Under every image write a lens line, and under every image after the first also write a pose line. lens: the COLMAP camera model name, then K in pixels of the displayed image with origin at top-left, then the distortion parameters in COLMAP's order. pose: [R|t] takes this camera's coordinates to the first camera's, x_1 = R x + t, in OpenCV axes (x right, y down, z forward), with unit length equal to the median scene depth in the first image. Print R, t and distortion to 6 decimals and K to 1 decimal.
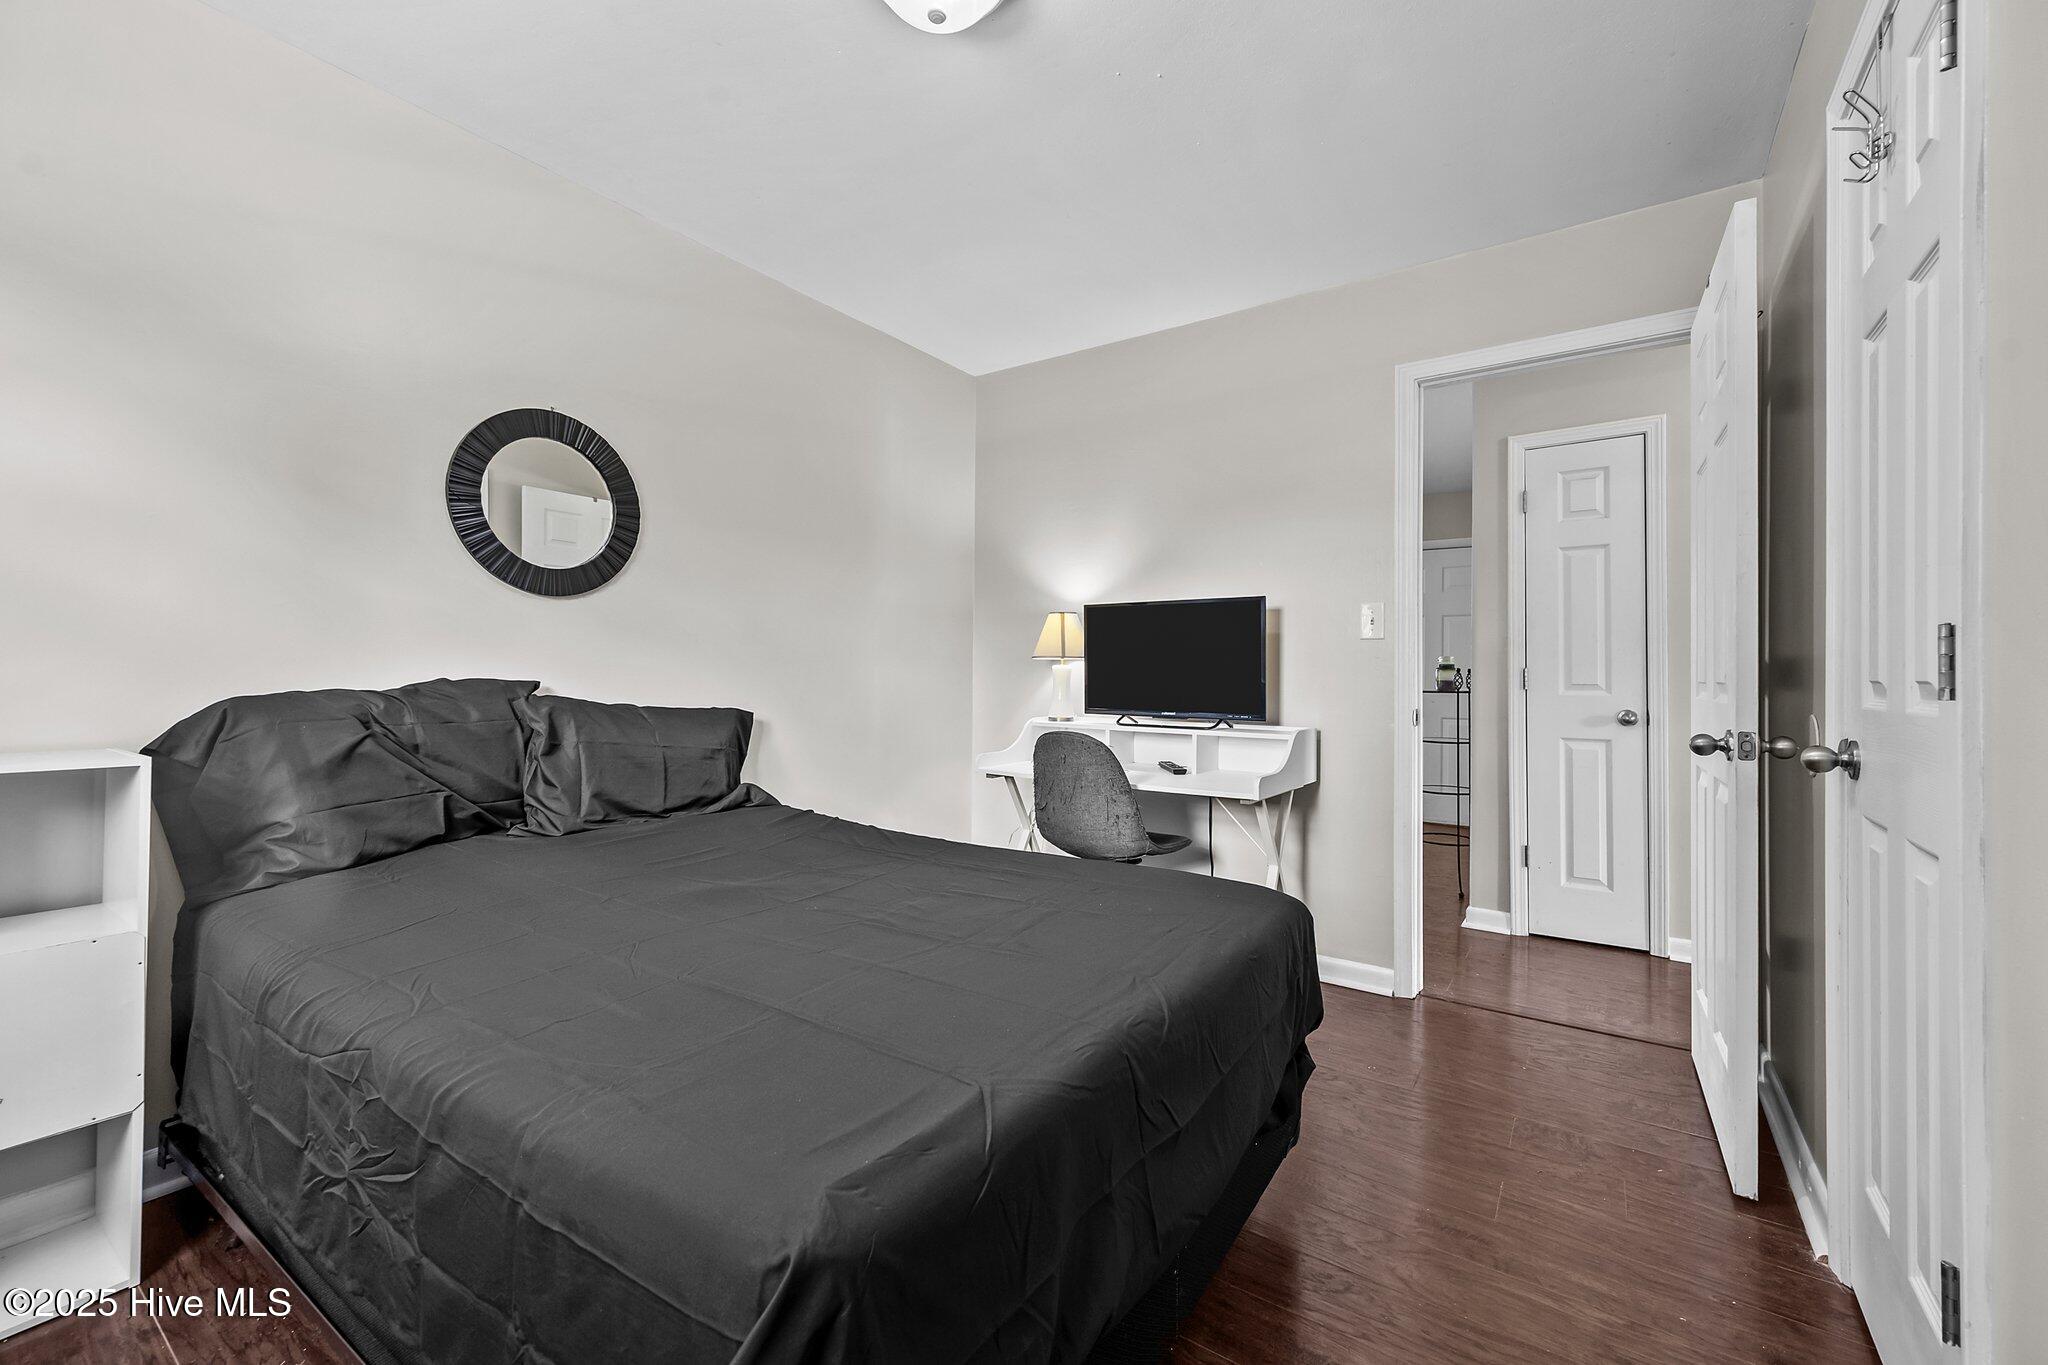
lens RADIAL K [[844.9, 0, 1027.3], [0, 844.9, 677.2], [0, 0, 1]] dist [0.000925, 0.000065]
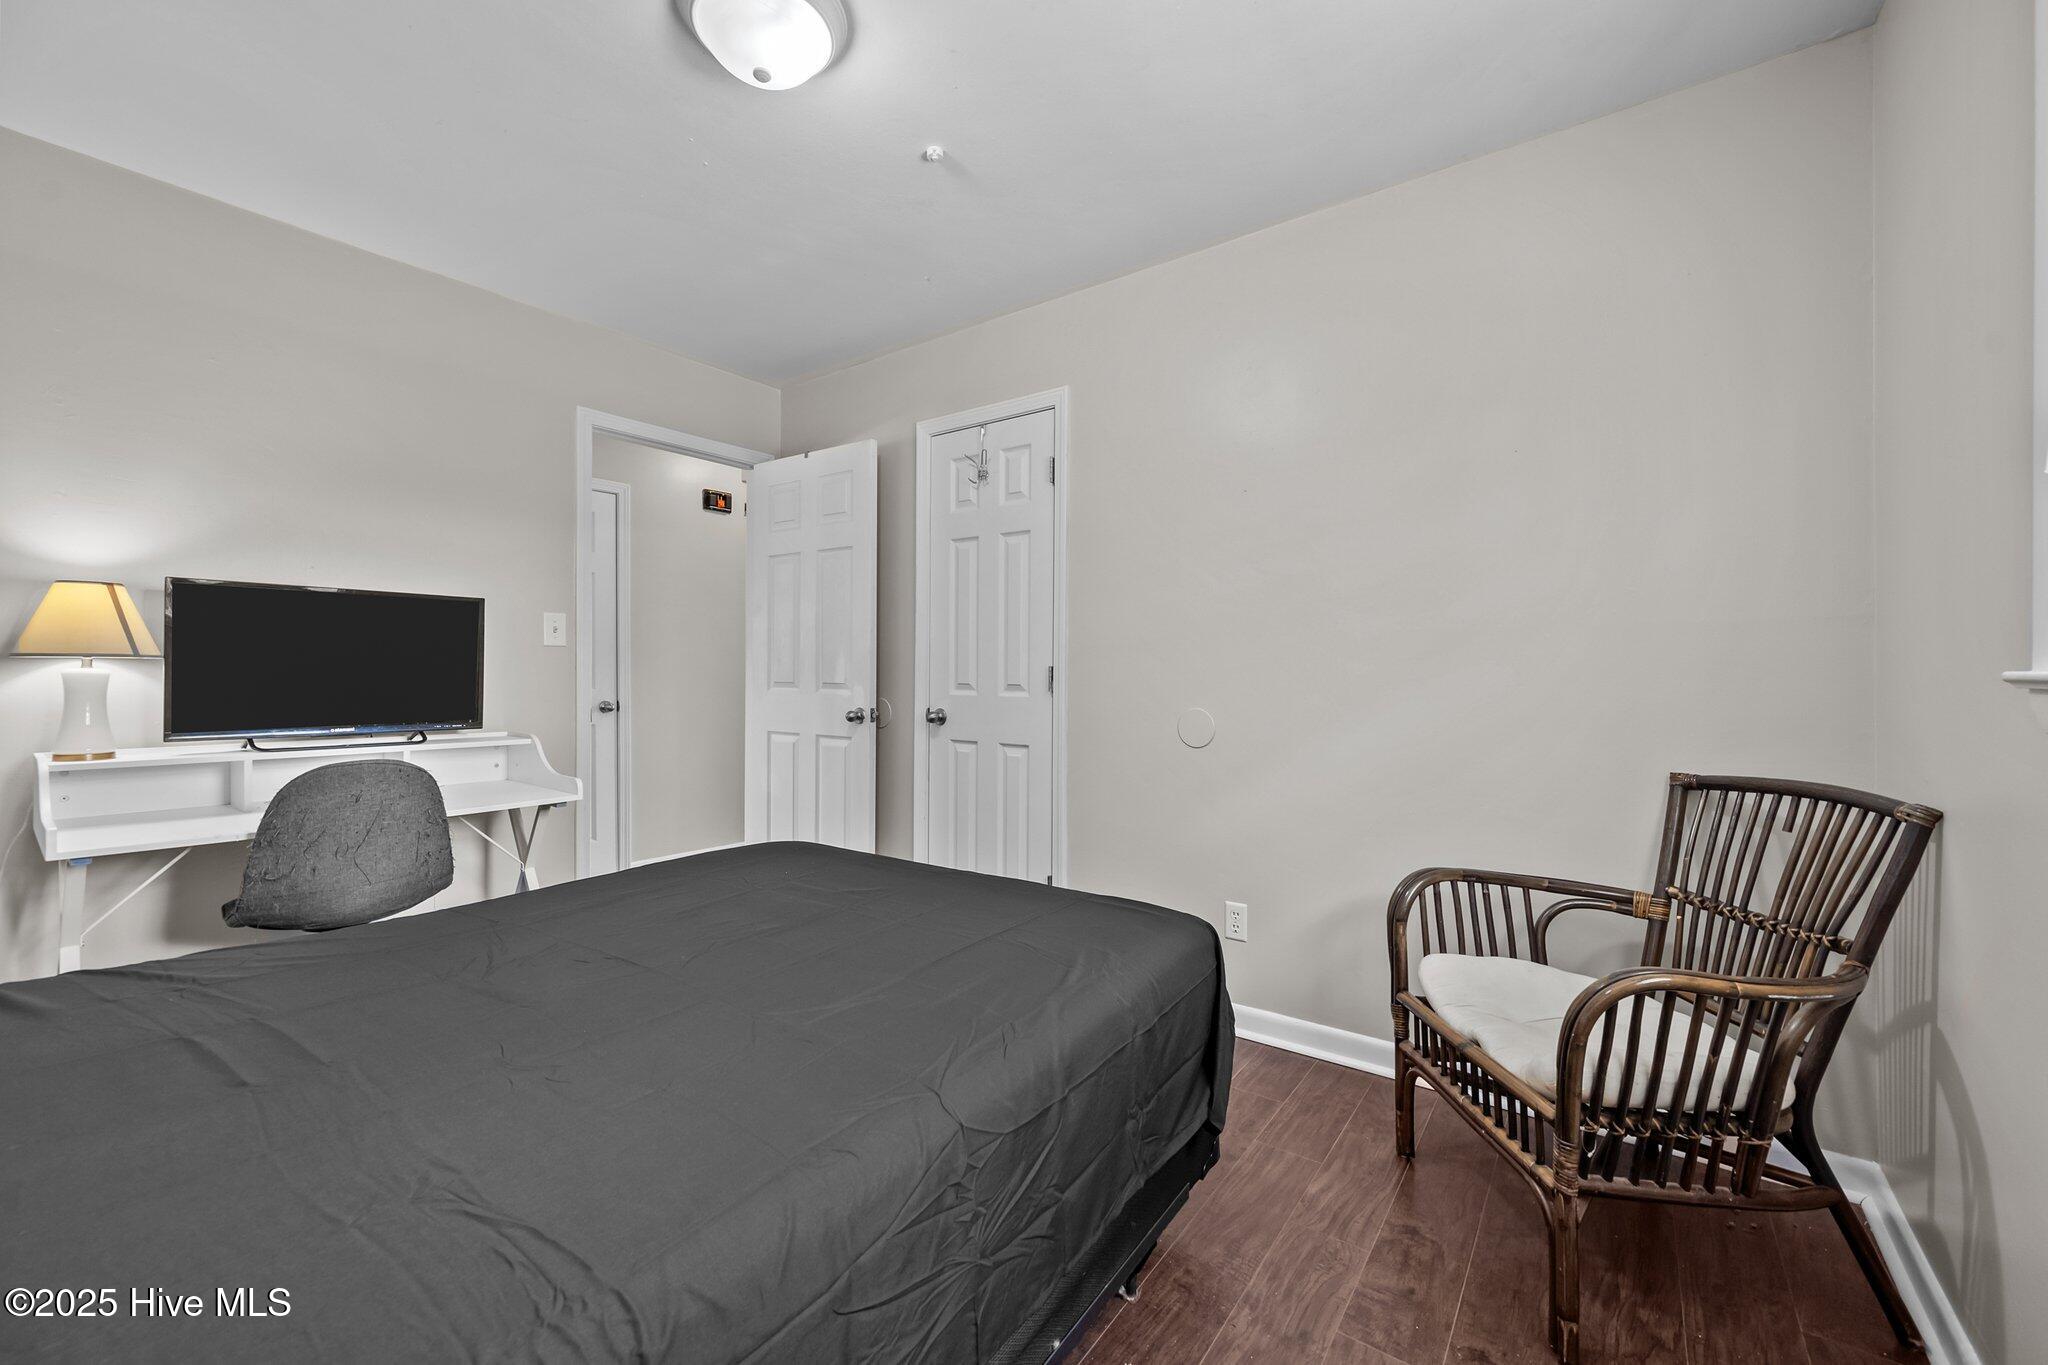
lens RADIAL K [[814.2, 0, 1021.2], [0, 814.2, 694.3], [0, 0, 1]] dist [0.000355, 0.000182]
pose [[0.031451, -0.037239, 0.998811, -0.605359], [-0.006991, 0.999273, 0.037476, -0.025143], [-0.999481, -0.008161, 0.031168, 0.337847]]
